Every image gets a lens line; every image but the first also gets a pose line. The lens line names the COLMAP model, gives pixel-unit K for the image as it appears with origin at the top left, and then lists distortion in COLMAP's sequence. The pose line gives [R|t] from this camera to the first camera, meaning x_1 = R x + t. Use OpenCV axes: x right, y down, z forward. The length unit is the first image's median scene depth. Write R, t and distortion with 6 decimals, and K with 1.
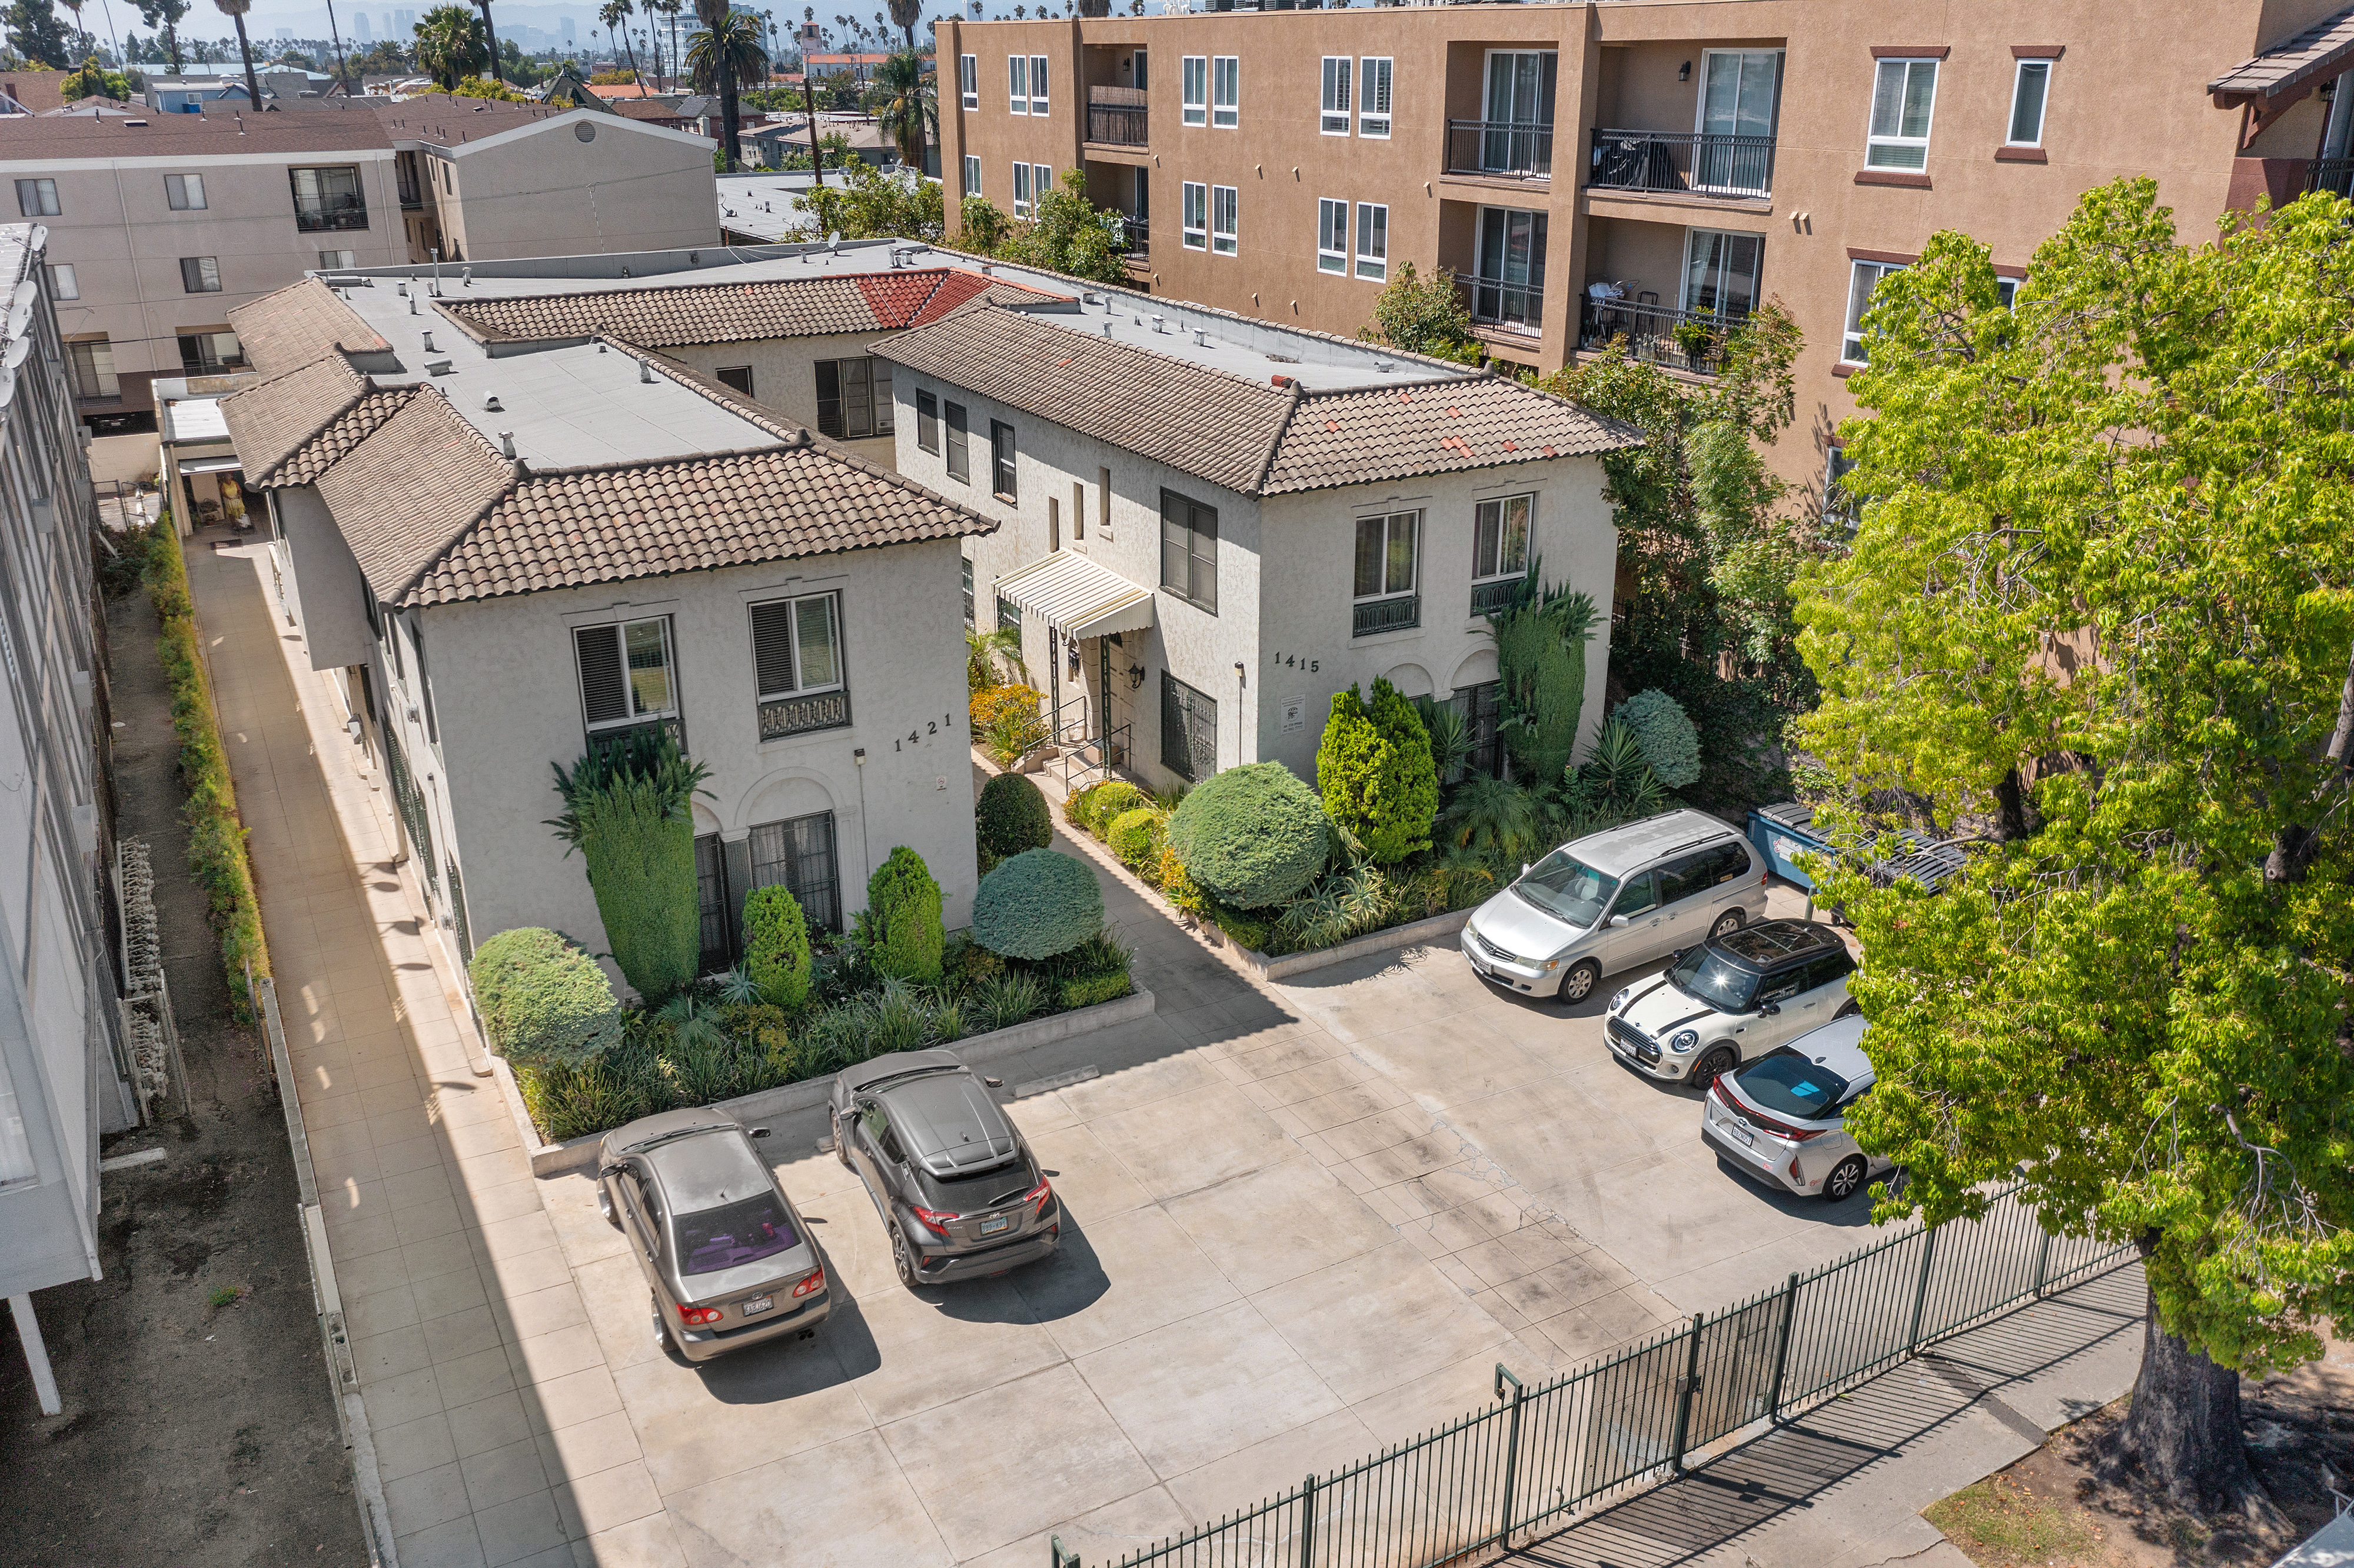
lens RADIAL K [[1827.5, 0, 1175.4], [0, 1827.5, 790.4], [0, 0, 1]] dist [-0.029337, 0.002905]
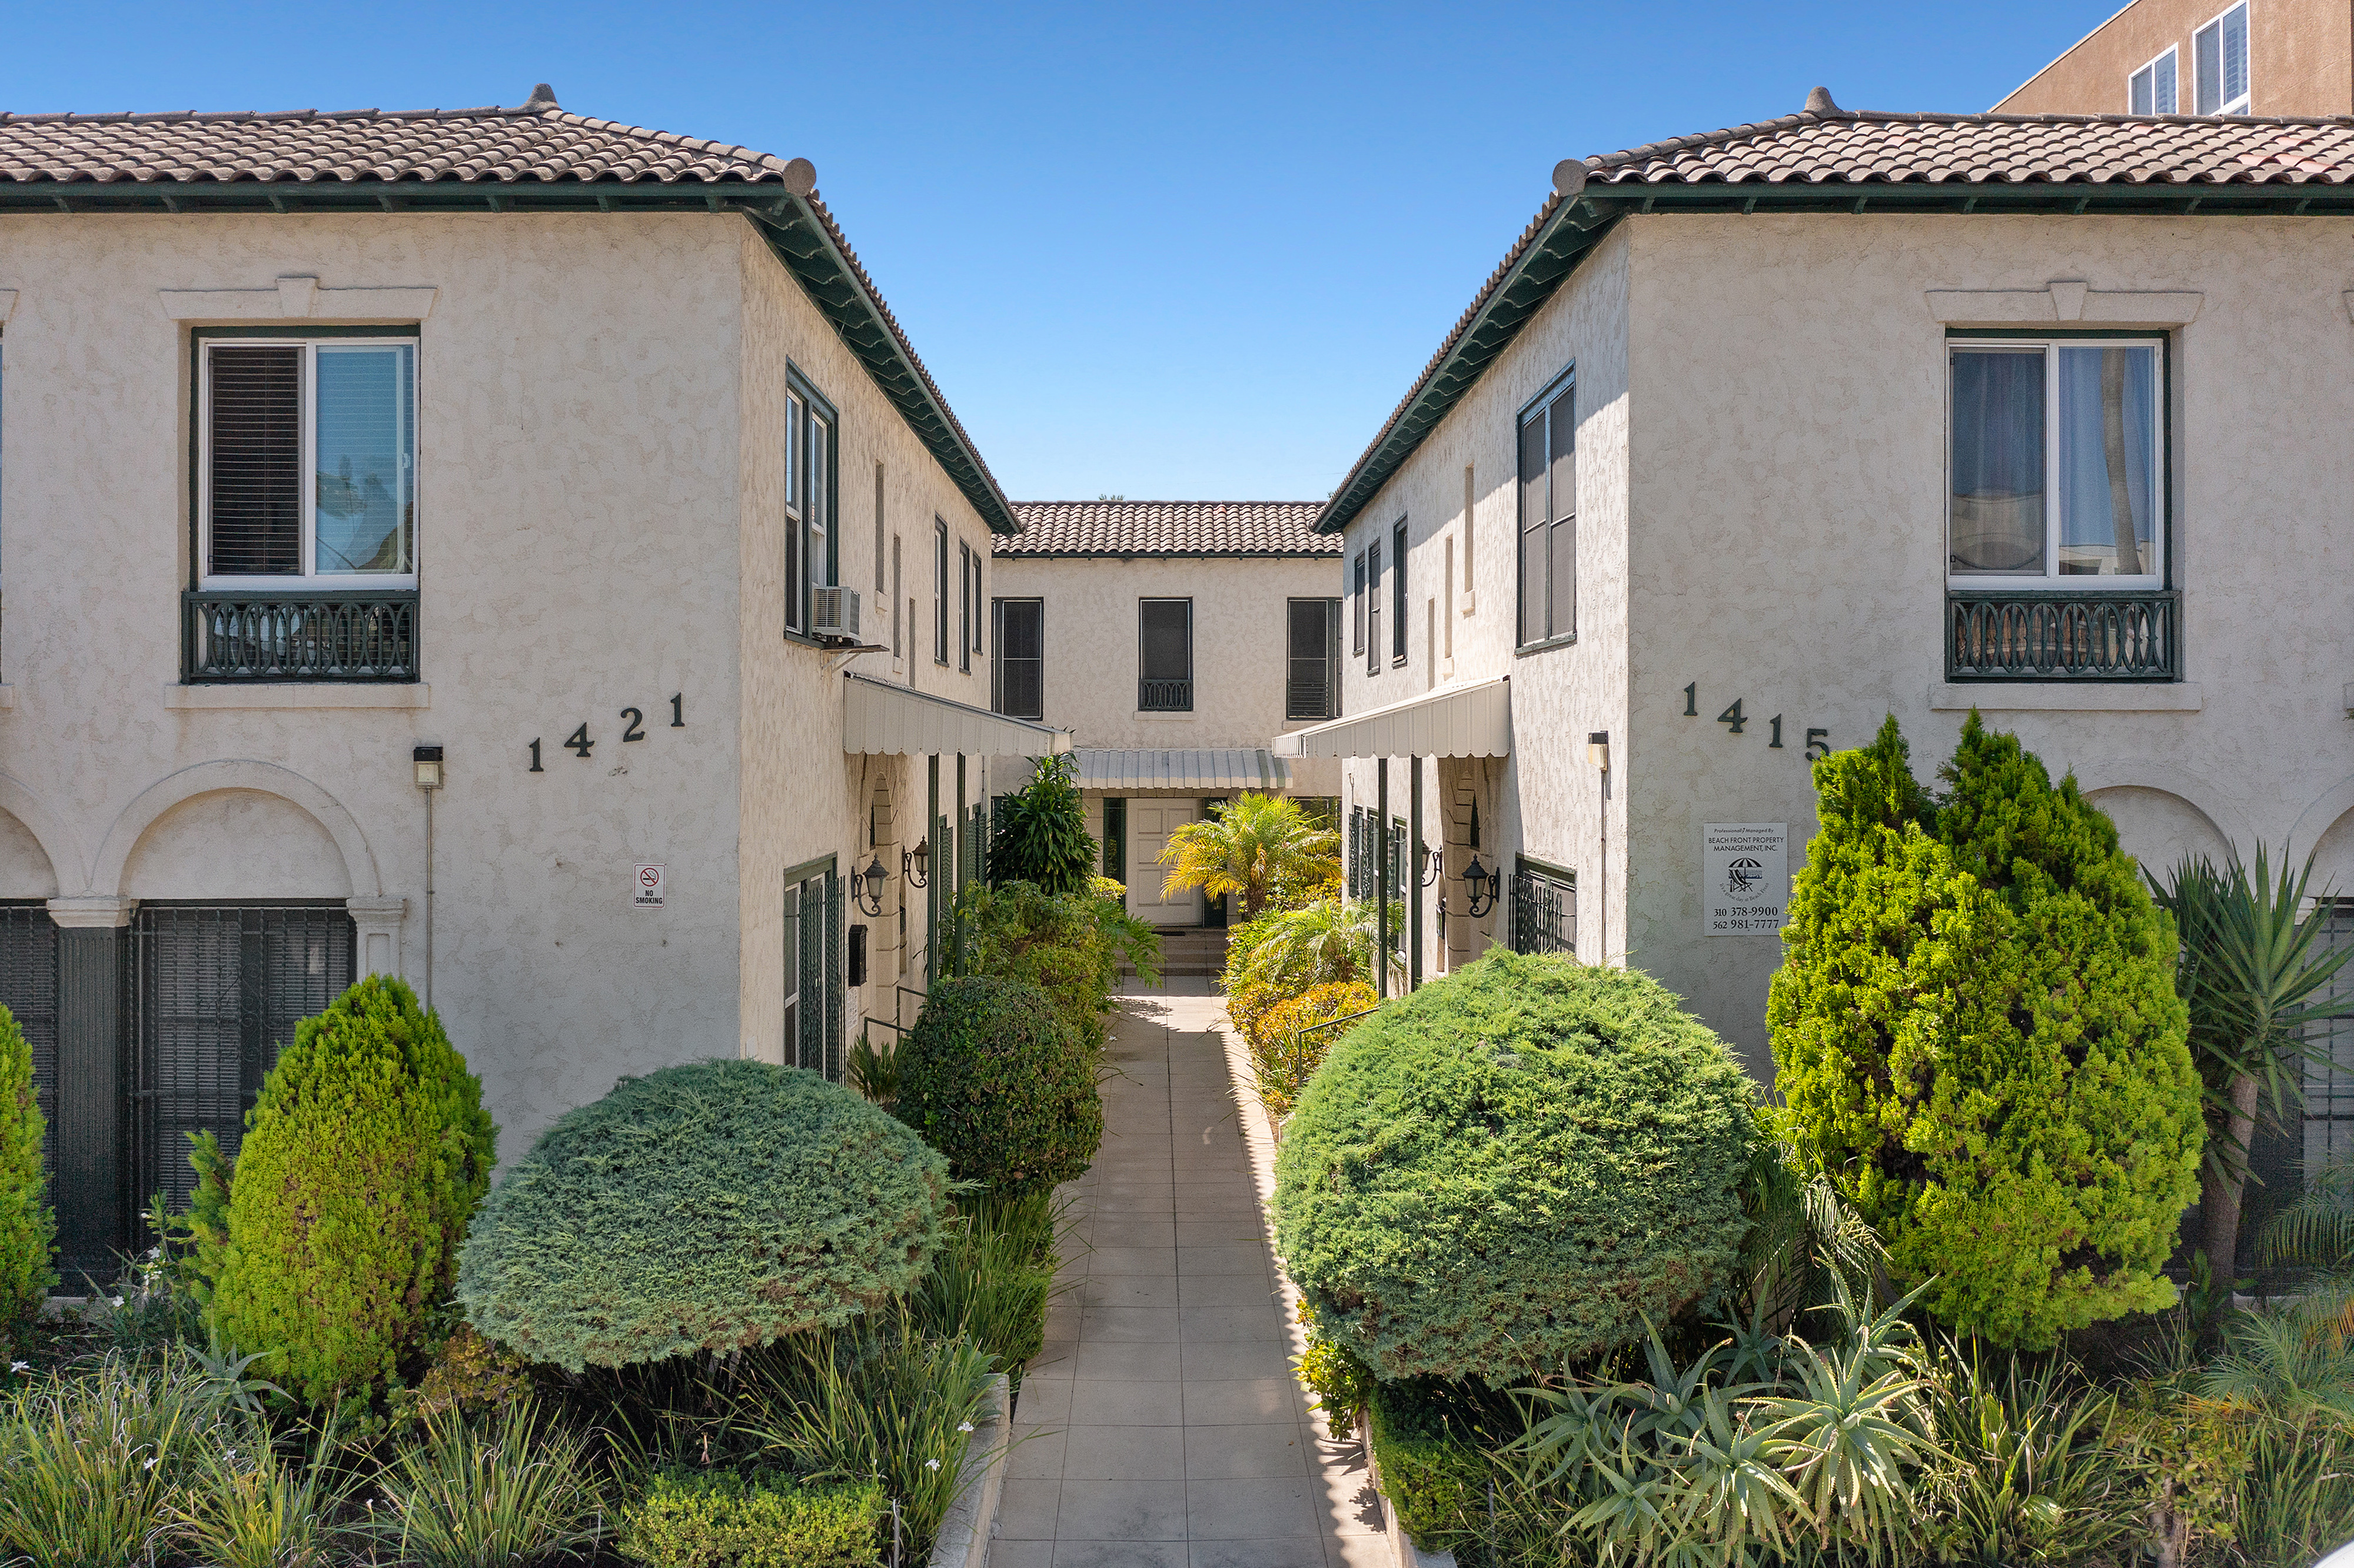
lens RADIAL K [[1827.5, 0, 1182.8], [0, 1827.5, 763.8], [0, 0, 1]] dist [-0.029337, 0.002905]
pose [[0.880110, 0.006683, -0.474723, 0.140801], [-0.177325, 0.932166, -0.315629, 0.069184], [0.440411, 0.361968, 0.821594, 0.693073]]
